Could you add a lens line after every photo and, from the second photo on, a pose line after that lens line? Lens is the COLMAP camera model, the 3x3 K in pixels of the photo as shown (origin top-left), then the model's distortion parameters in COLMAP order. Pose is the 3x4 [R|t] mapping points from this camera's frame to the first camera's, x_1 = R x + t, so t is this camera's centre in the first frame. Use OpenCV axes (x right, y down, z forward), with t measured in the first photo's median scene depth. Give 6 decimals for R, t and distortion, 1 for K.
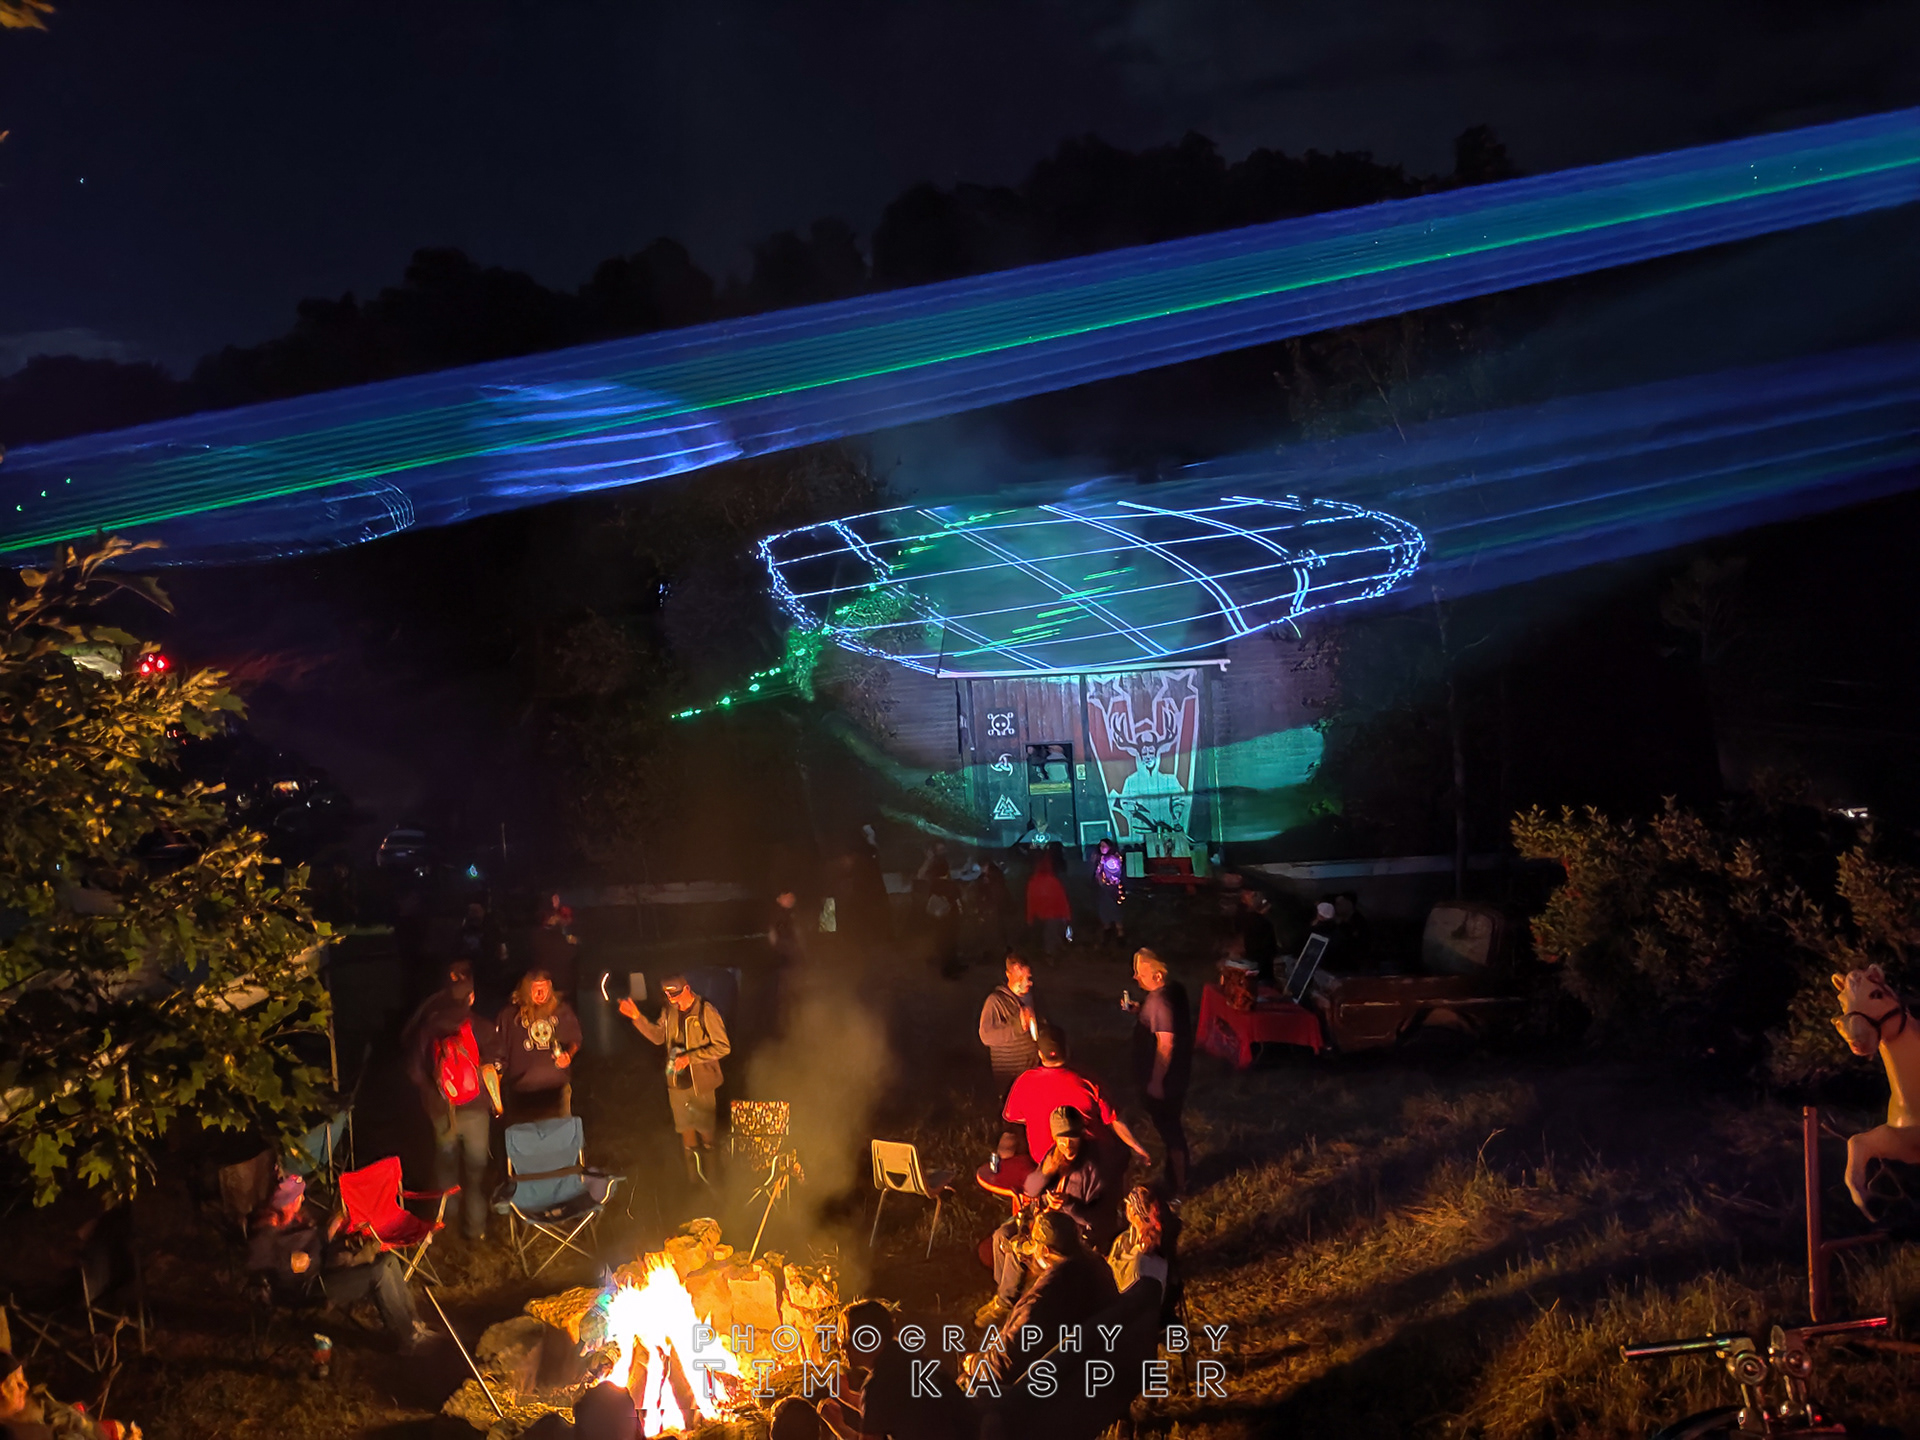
lens RADIAL K [[1461.9, 0, 945.3], [0, 1461.9, 730.7], [0, 0, 1]] dist [-0.005167, -0.001659]
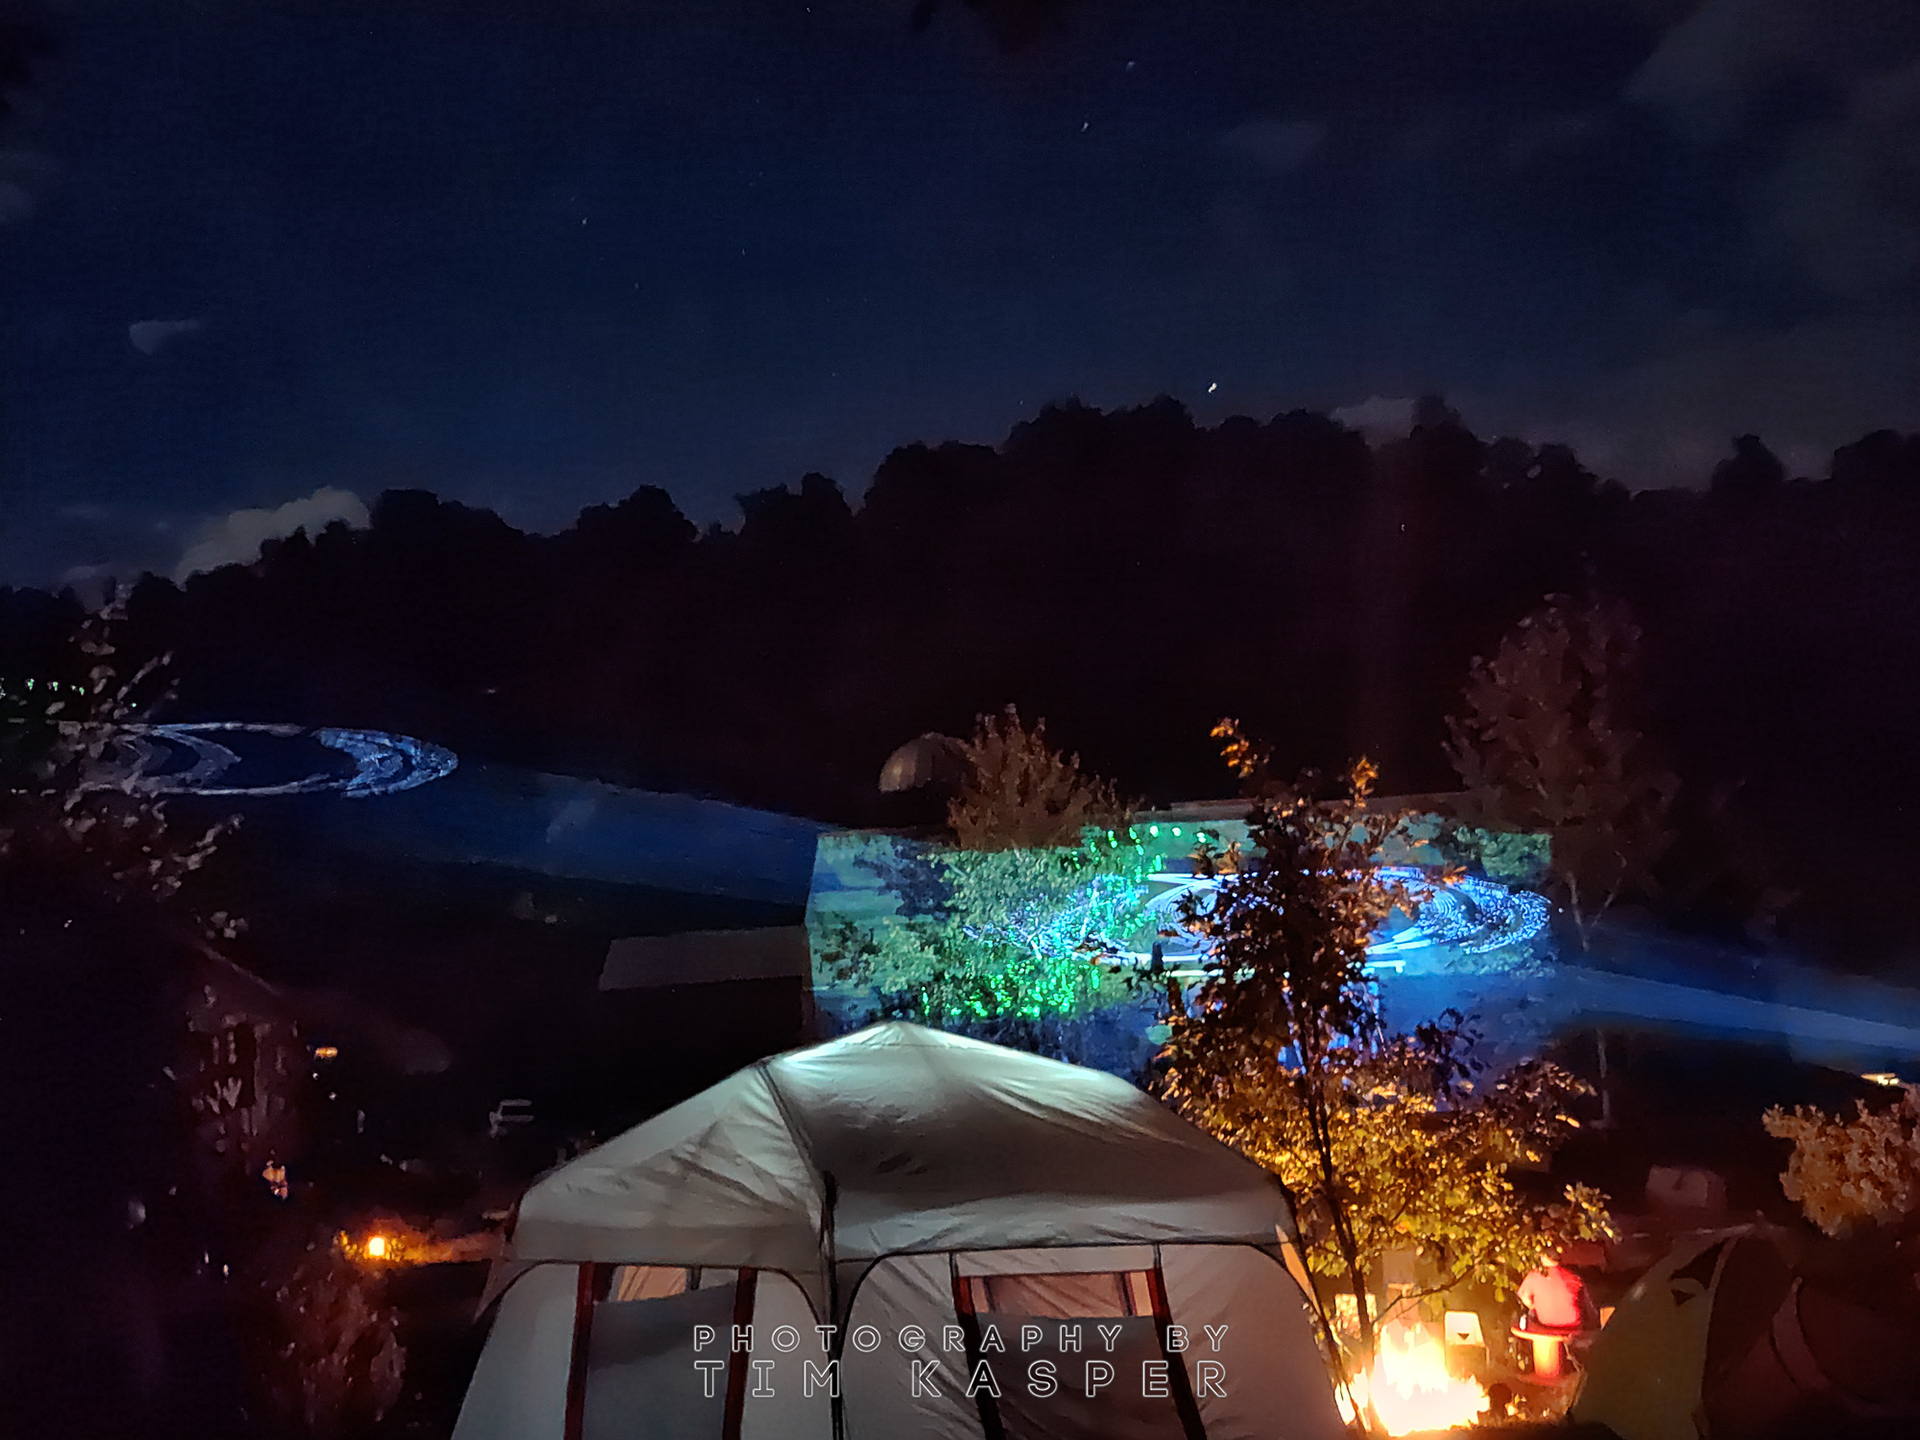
lens RADIAL K [[1554.8, 0, 963.1], [0, 1554.8, 718.0], [0, 0, 1]] dist [0.024444, -0.079795]
pose [[0.997860, 0.009772, 0.064659, -0.762263], [0.000790, 0.986898, -0.161342, -0.118360], [-0.065388, 0.161048, 0.984778, -0.900806]]
